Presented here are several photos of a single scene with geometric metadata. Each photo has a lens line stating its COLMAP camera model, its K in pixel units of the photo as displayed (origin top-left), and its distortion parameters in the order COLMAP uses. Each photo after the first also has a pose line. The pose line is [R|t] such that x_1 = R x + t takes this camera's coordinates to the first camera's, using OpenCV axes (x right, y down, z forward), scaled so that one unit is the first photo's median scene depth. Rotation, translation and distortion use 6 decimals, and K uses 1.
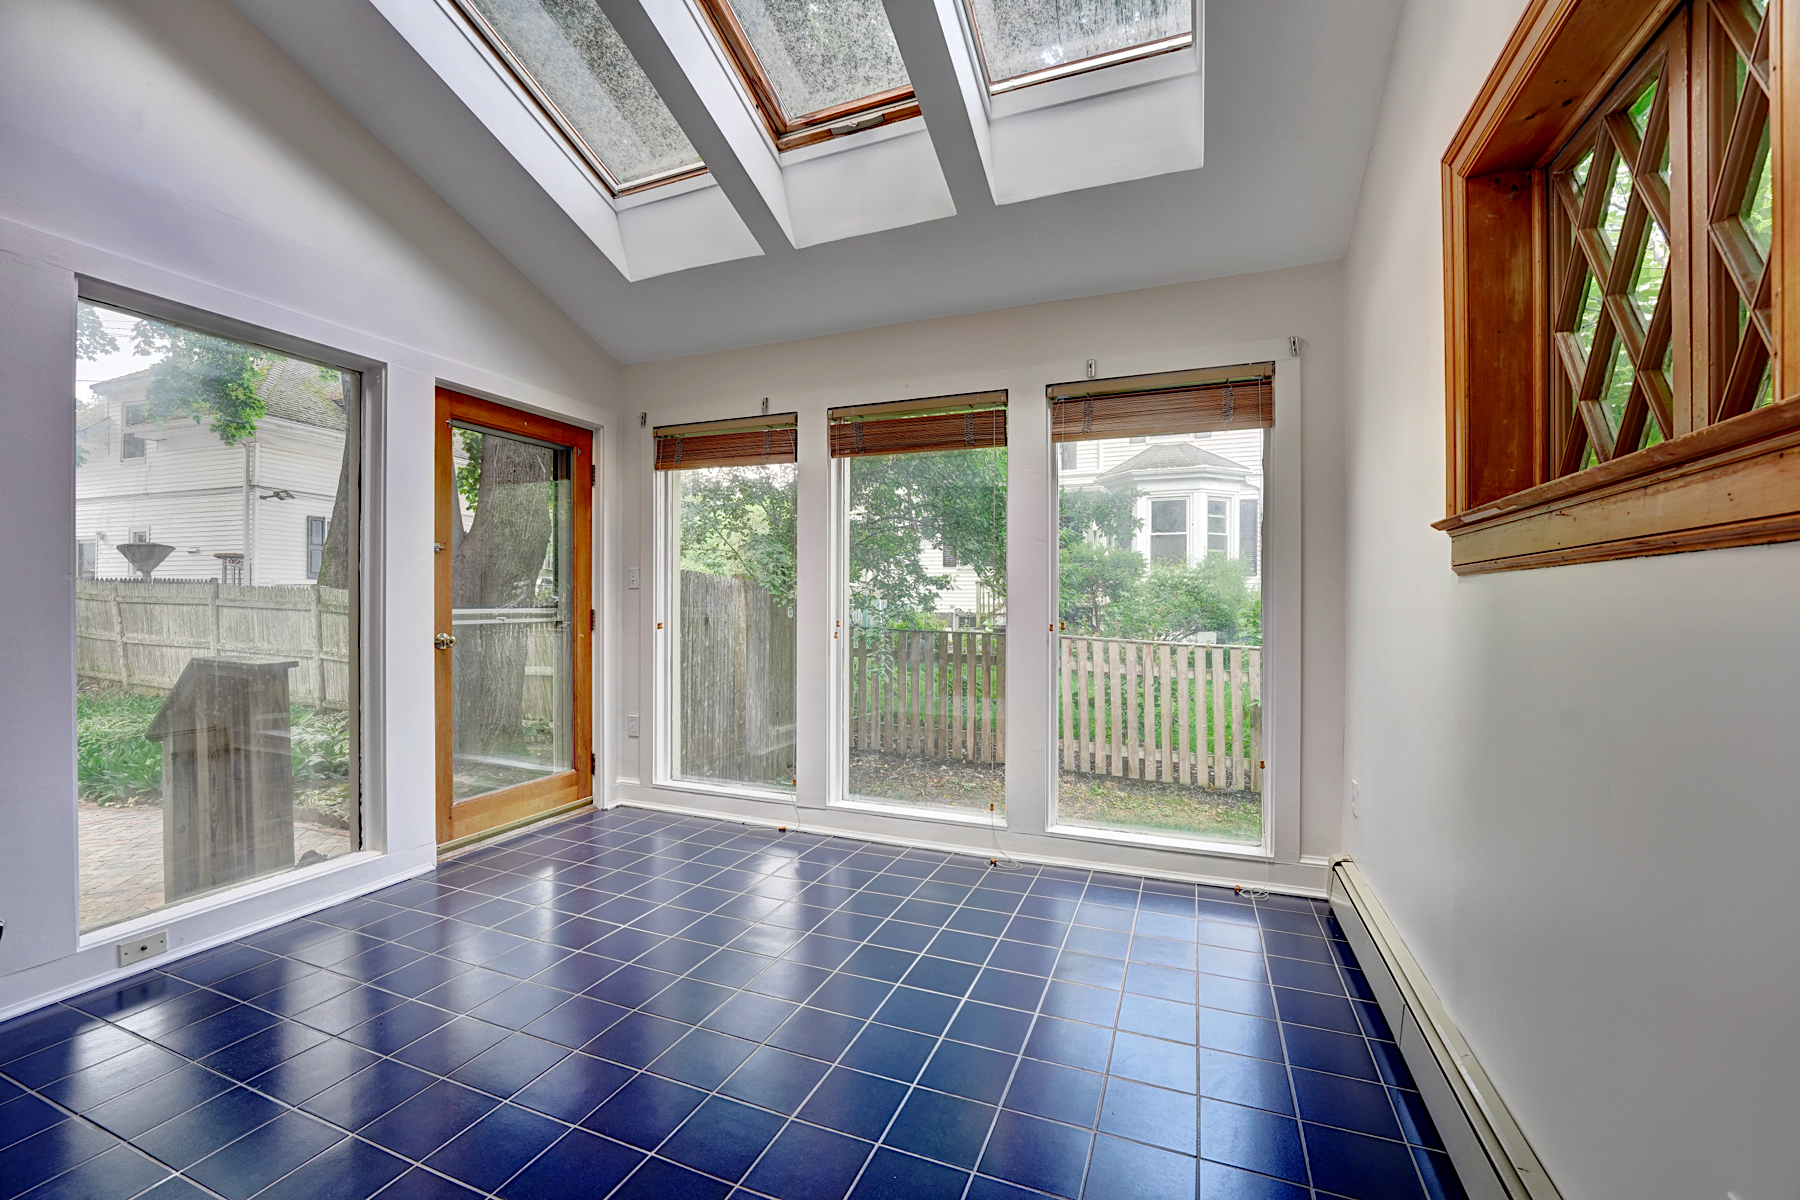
lens RADIAL K [[738.9, 0, 897.2], [0, 738.9, 602.9], [0, 0, 1]] dist [-0.021285, -0.000500]
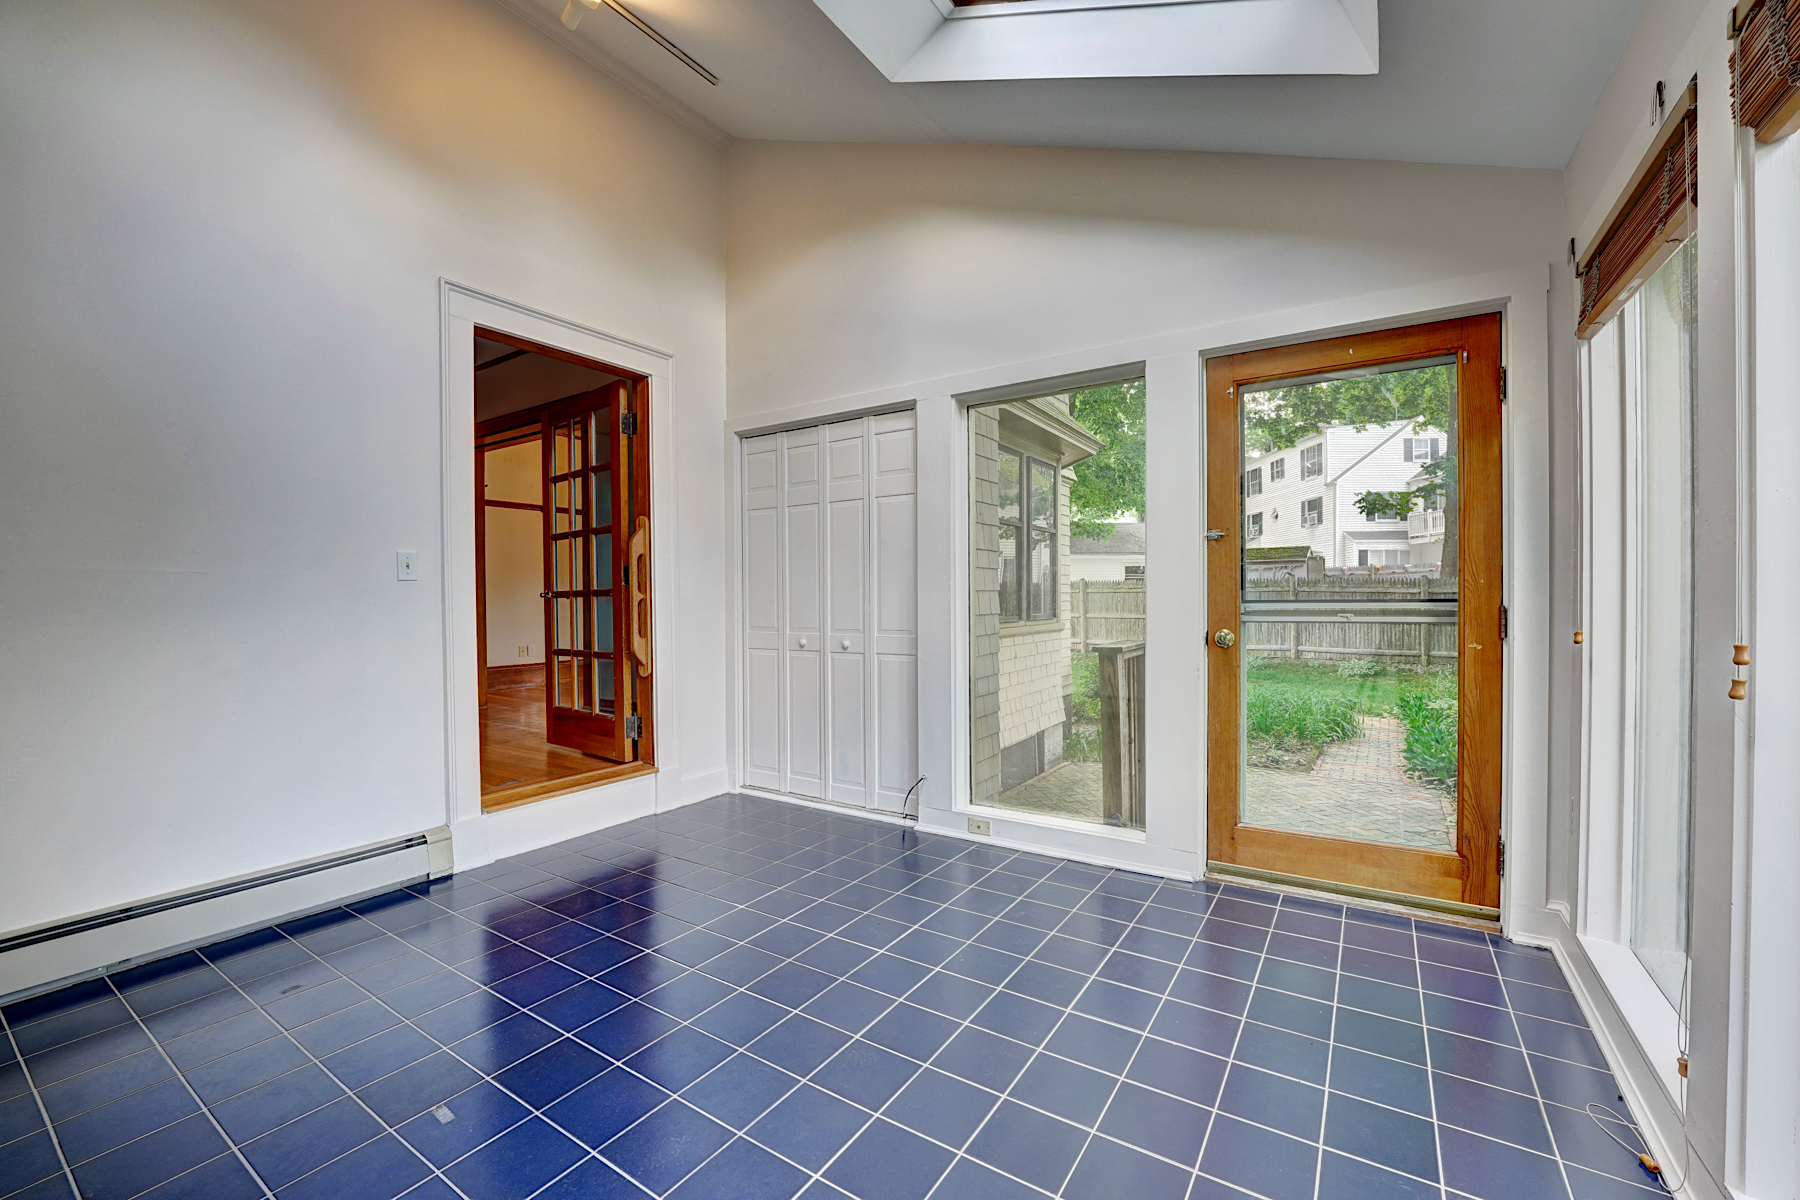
lens RADIAL K [[738.9, 0, 896.3], [0, 738.9, 609.9], [0, 0, 1]] dist [-0.021285, -0.000500]
pose [[-0.205660, 0.017777, -0.978462, 0.337385], [0.006374, 0.999838, 0.016825, -0.000433], [0.978603, -0.002776, -0.205740, 0.779459]]
